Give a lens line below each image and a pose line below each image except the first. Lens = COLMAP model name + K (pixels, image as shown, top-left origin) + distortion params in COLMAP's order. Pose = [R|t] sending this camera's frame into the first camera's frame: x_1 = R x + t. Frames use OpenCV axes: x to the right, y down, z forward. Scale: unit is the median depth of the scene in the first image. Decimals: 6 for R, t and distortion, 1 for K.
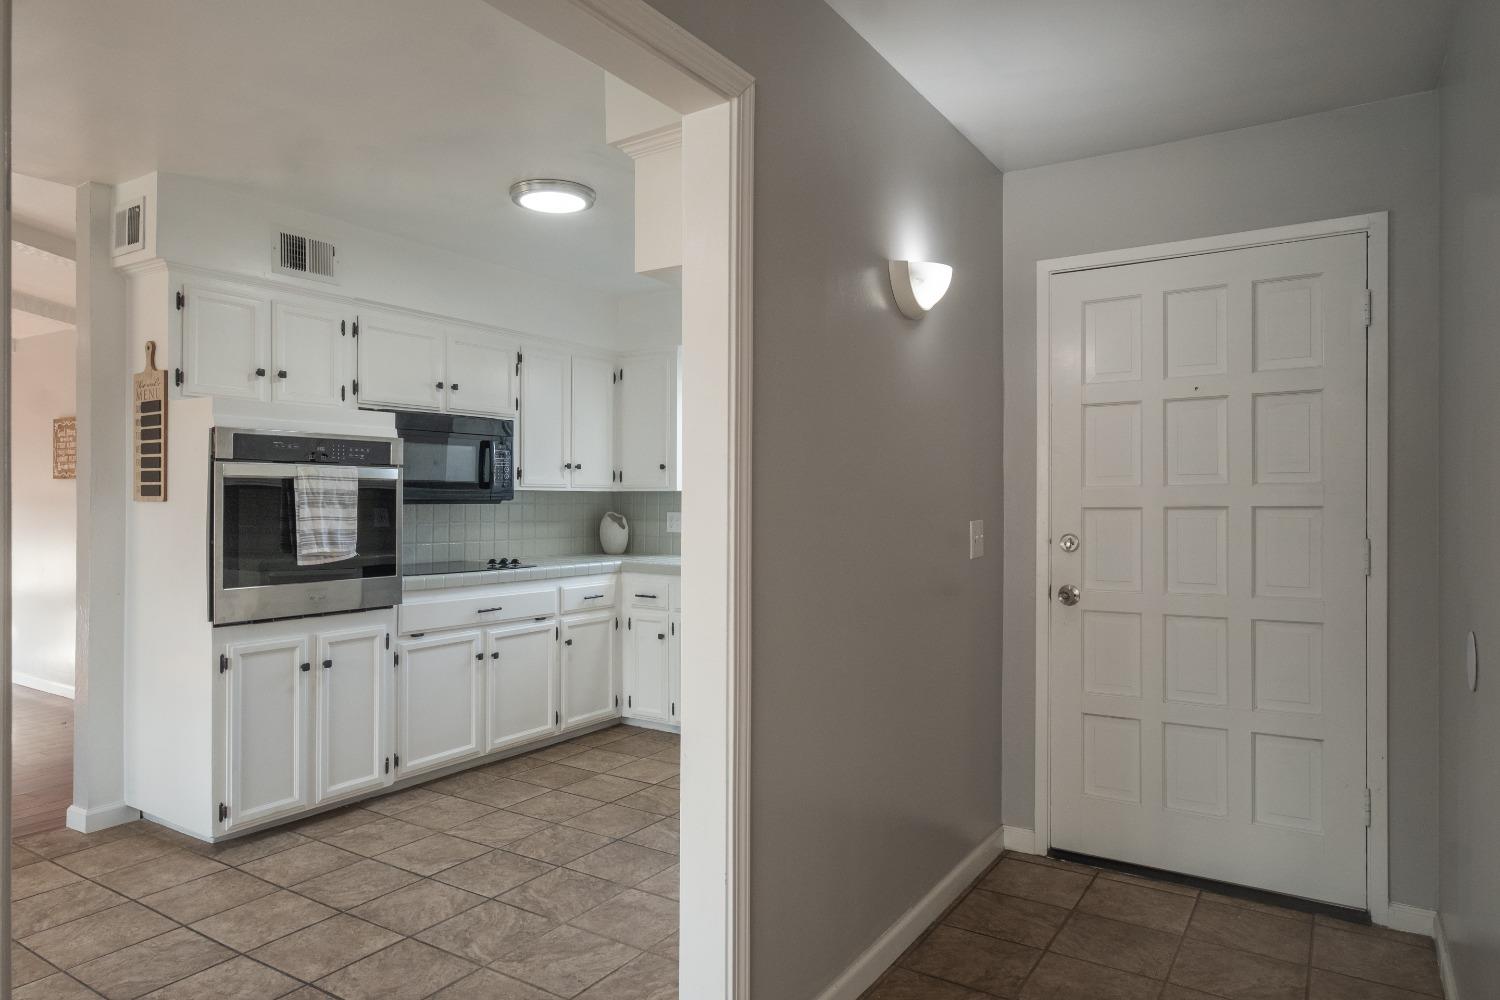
lens RADIAL K [[929.2, 0, 754.3], [0, 929.2, 497.7], [0, 0, 1]] dist [0.001482, 0.000934]
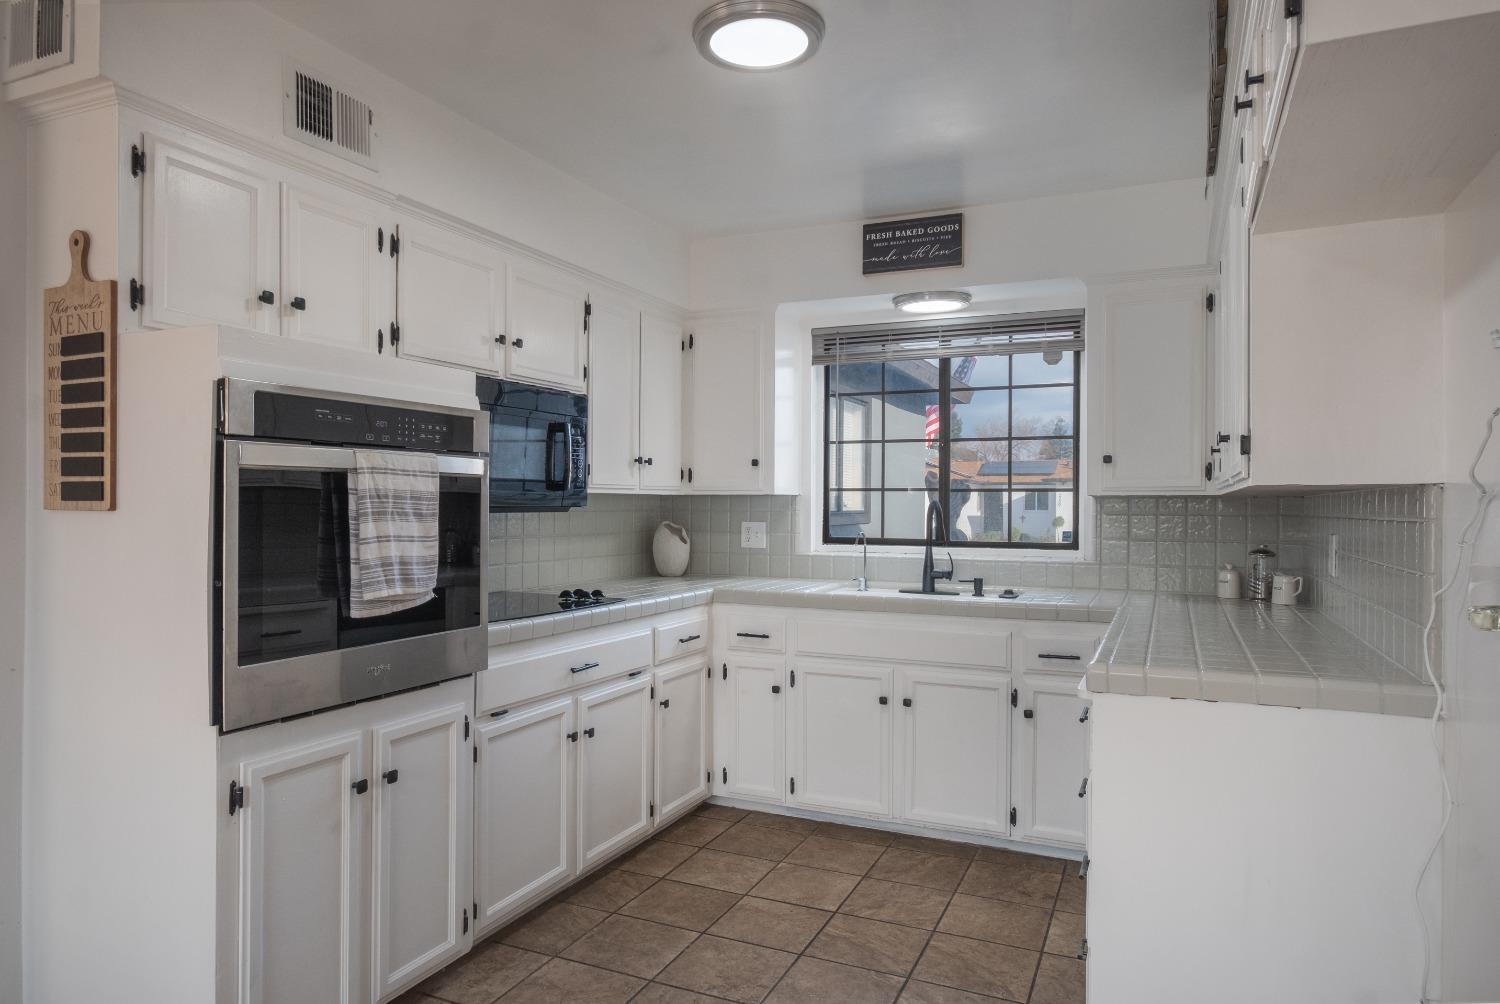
lens RADIAL K [[929.2, 0, 747.0], [0, 929.2, 504.1], [0, 0, 1]] dist [0.001482, 0.000934]
pose [[0.988990, 0.001367, 0.147979, -0.298512], [-0.001822, 0.999994, 0.002943, -0.002116], [-0.147974, -0.003180, 0.988986, 0.339301]]
